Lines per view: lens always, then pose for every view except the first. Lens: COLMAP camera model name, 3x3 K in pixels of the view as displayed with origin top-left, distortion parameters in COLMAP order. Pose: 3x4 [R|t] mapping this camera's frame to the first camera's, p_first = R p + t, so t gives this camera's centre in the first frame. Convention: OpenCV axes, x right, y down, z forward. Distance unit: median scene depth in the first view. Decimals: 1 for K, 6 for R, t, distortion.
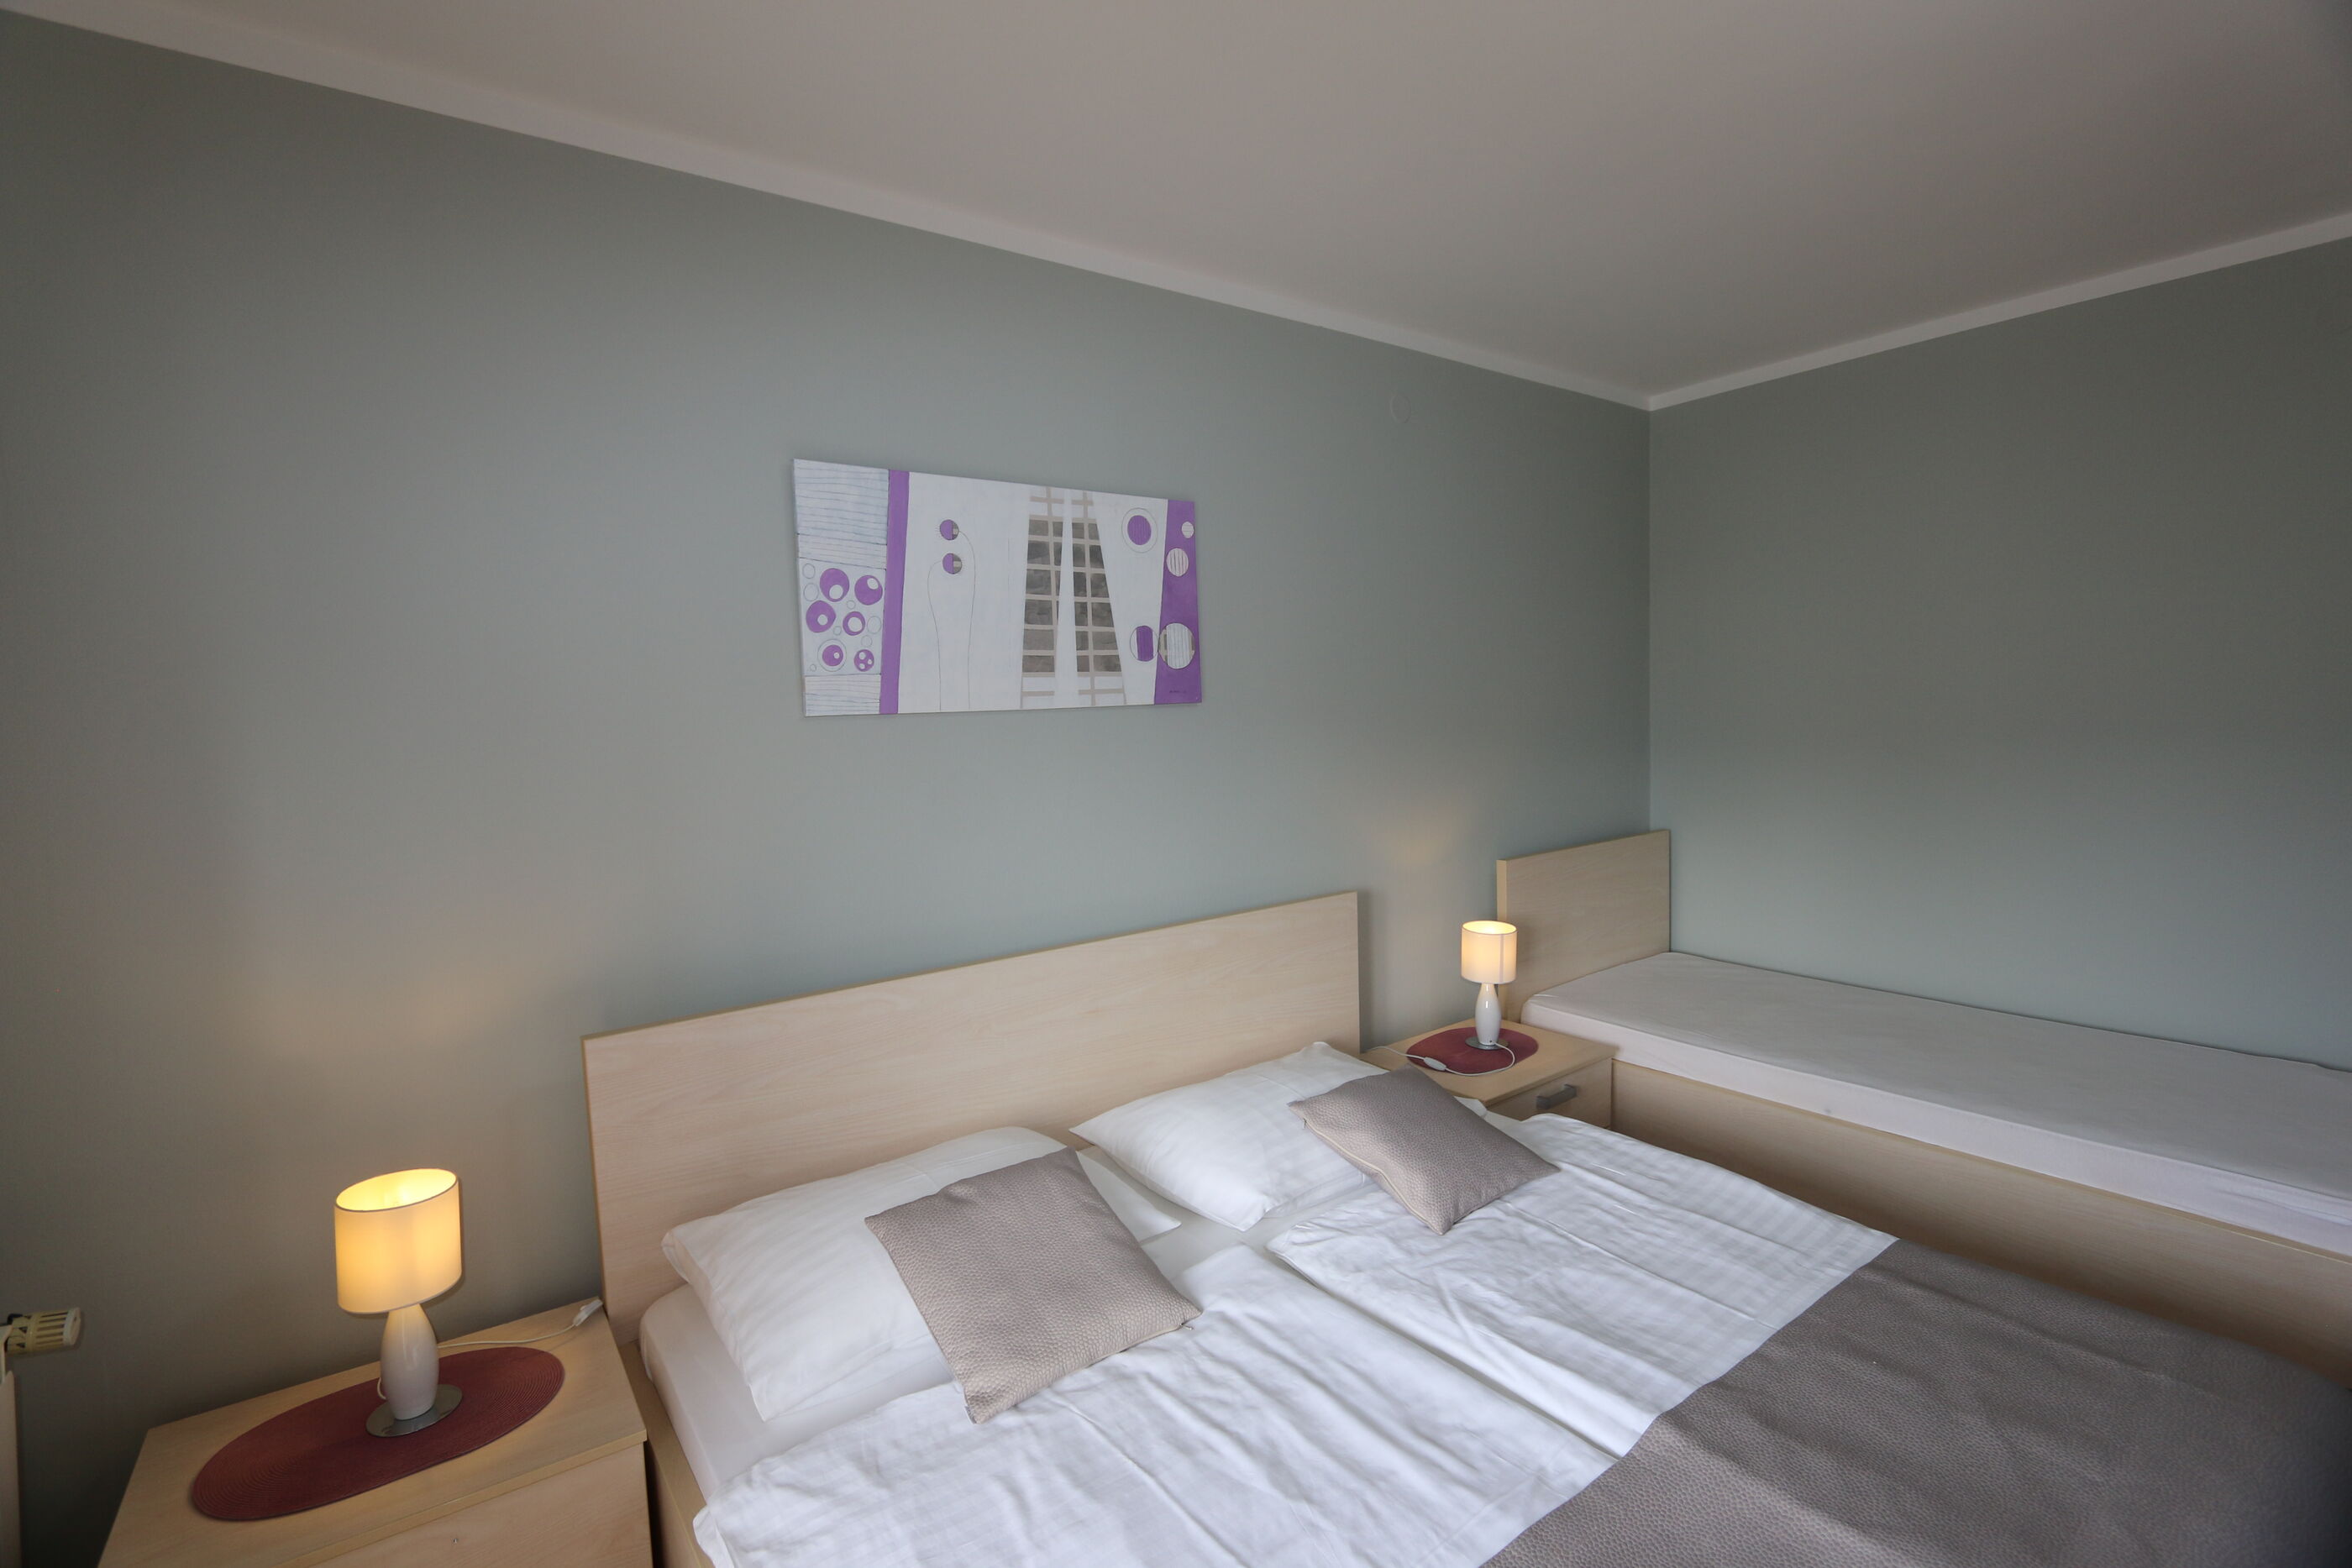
lens RADIAL K [[1078.5, 0, 1162.2], [0, 1078.5, 786.2], [0, 0, 1]] dist [-0.023803, 0.006333]
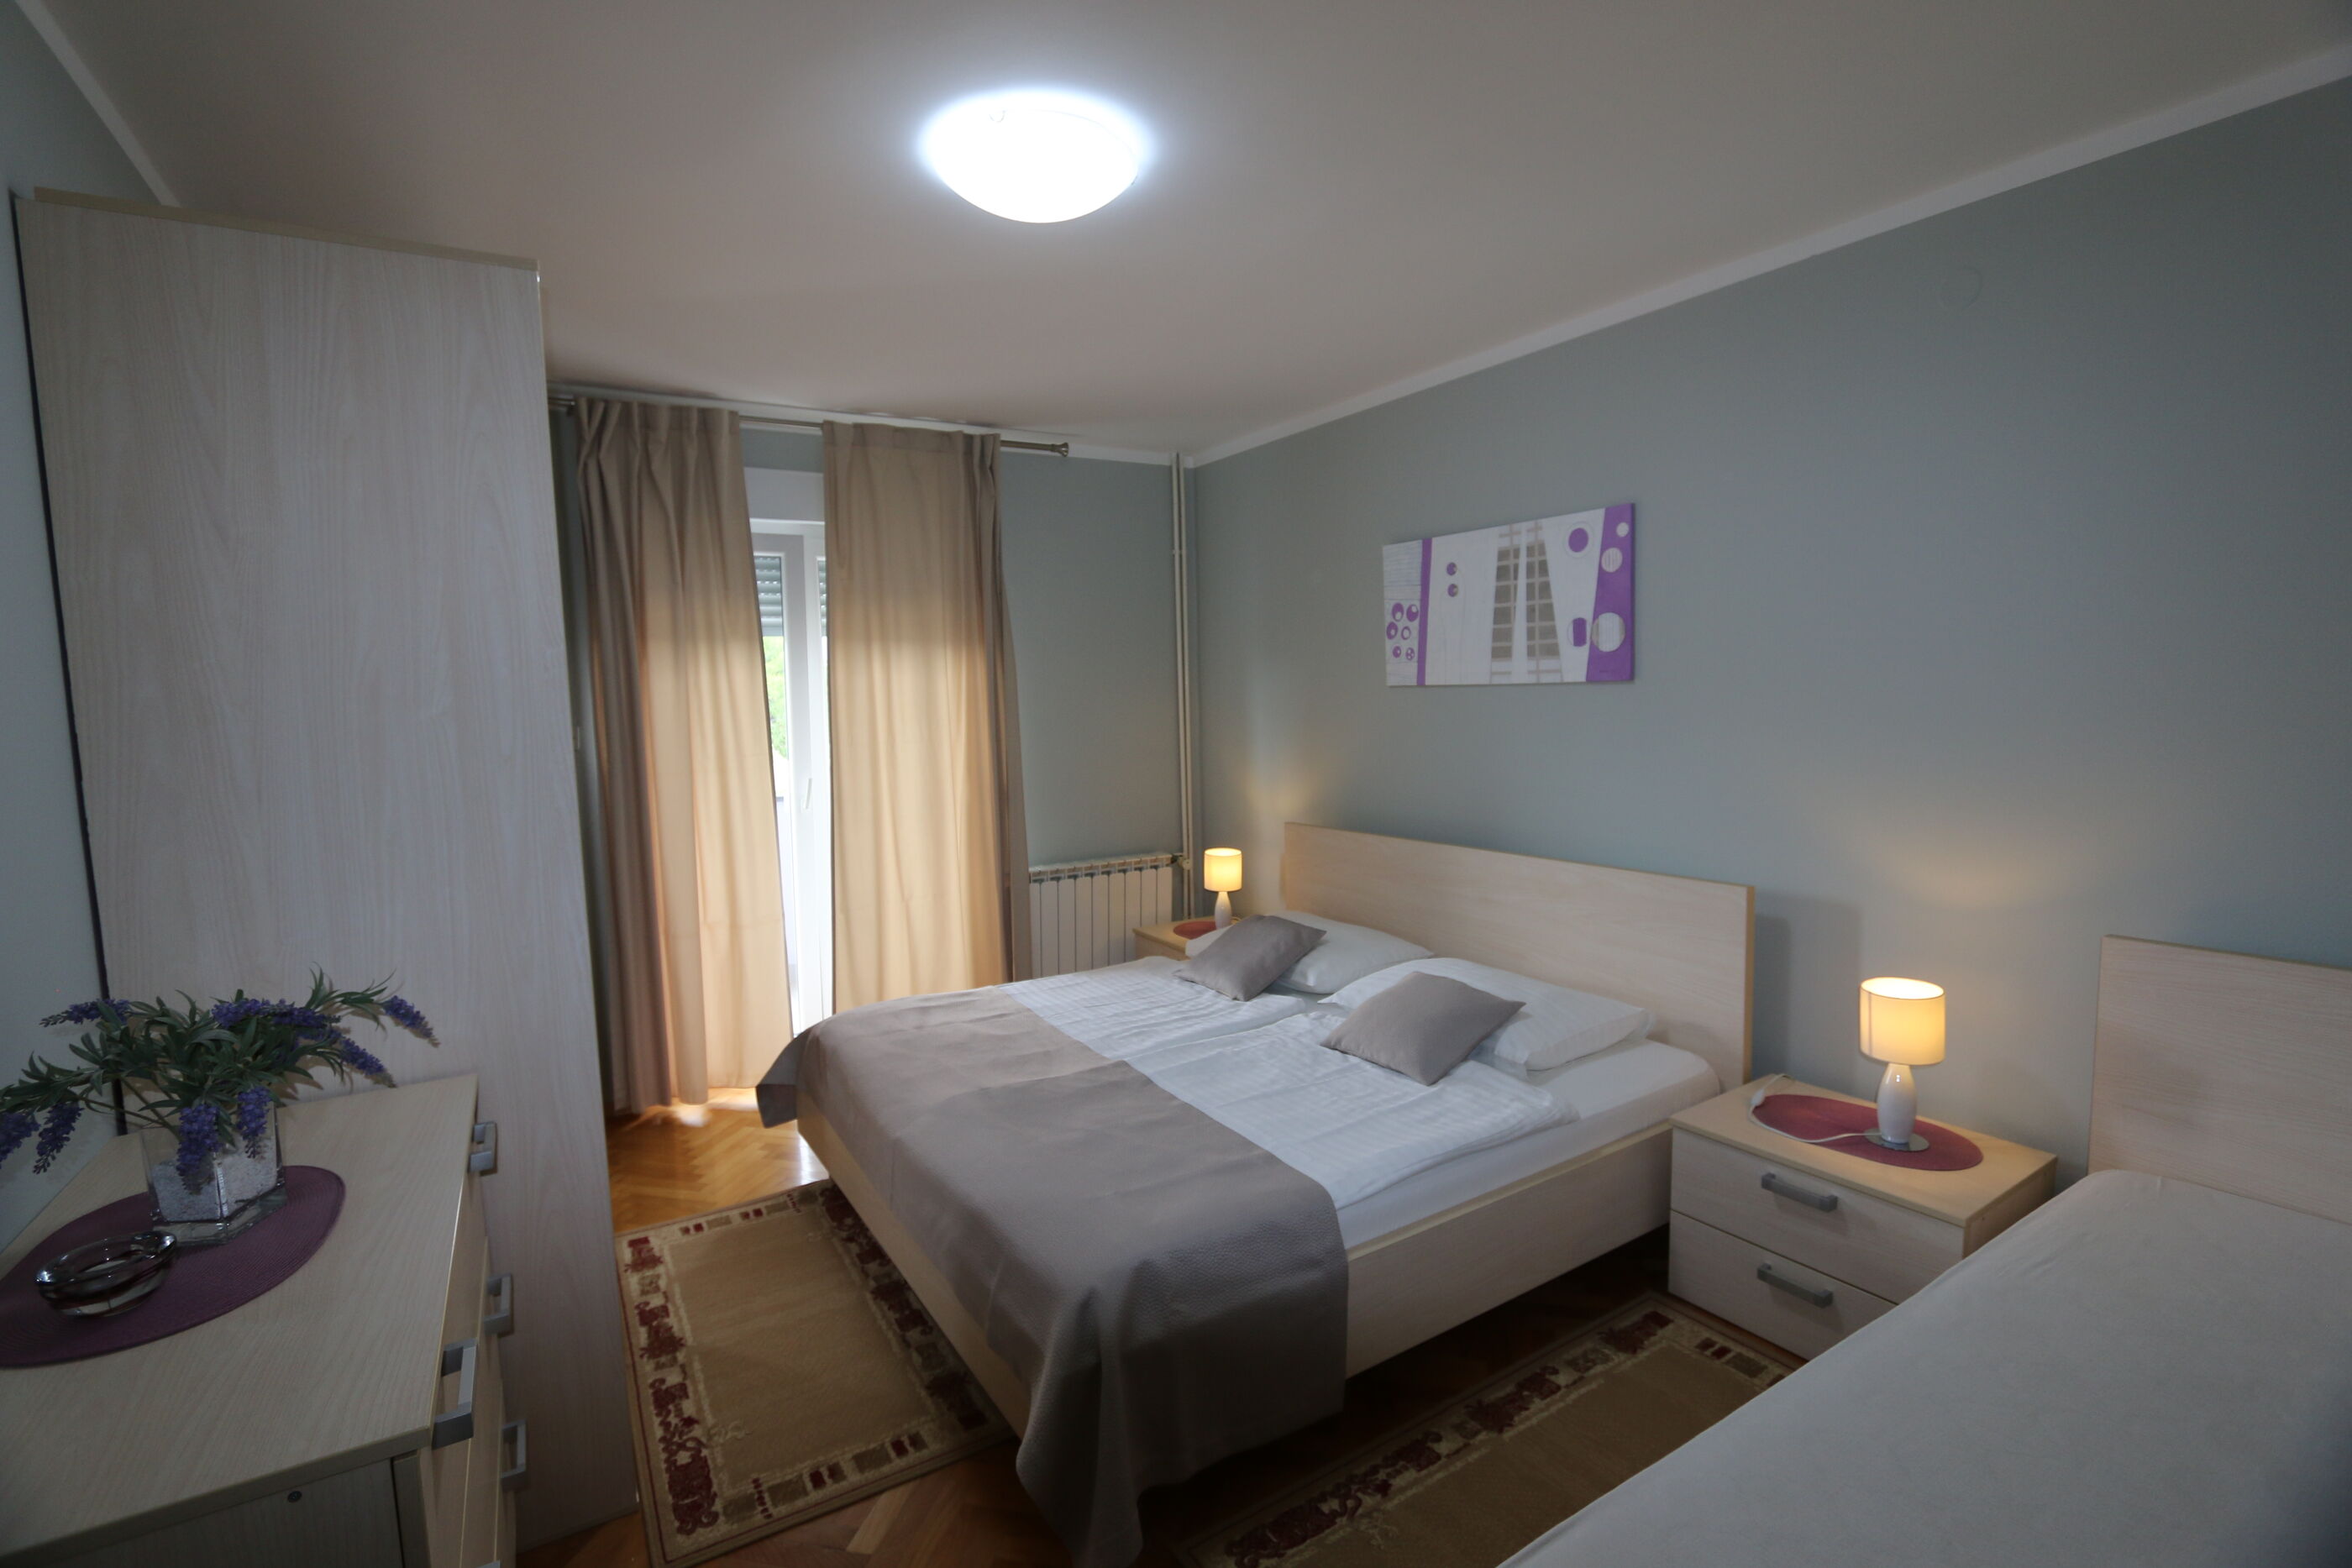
lens RADIAL K [[1078.5, 0, 1162.2], [0, 1078.5, 786.2], [0, 0, 1]] dist [-0.023803, 0.006333]
pose [[-0.086947, 0.128321, -0.987914, 1.329903], [-0.045866, 0.990102, 0.132642, -0.104903], [0.995157, 0.056844, -0.080201, 0.671752]]
